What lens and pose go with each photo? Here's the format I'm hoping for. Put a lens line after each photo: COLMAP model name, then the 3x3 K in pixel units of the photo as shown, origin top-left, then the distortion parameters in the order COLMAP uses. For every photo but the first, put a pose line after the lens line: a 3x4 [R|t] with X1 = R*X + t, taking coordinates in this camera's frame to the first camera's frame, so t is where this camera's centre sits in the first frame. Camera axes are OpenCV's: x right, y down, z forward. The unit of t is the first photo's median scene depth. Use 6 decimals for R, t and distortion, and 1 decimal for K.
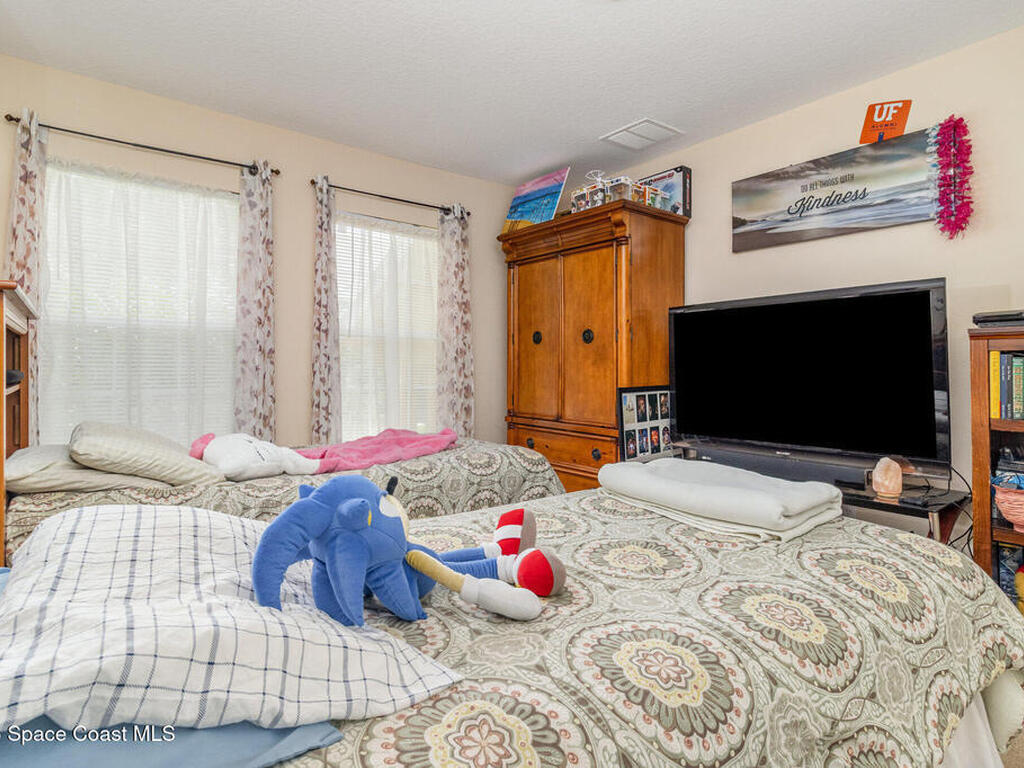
lens RADIAL K [[523.2, 0, 504.3], [0, 523.2, 380.1], [0, 0, 1]] dist [0.004392, -0.000029]
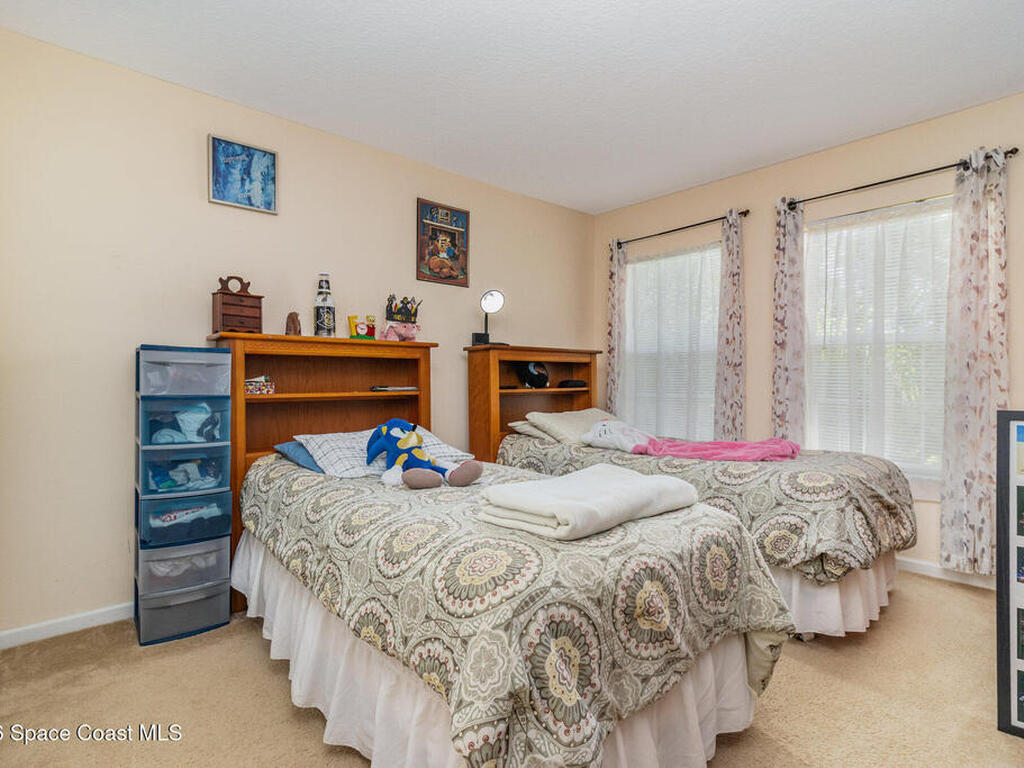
lens RADIAL K [[523.2, 0, 504.3], [0, 523.2, 380.1], [0, 0, 1]] dist [0.004392, -0.000029]
pose [[0.120148, 0.000758, -0.992756, 0.719084], [-0.012399, 0.999923, -0.000737, -0.012482], [0.992679, 0.012398, 0.120148, 0.343073]]
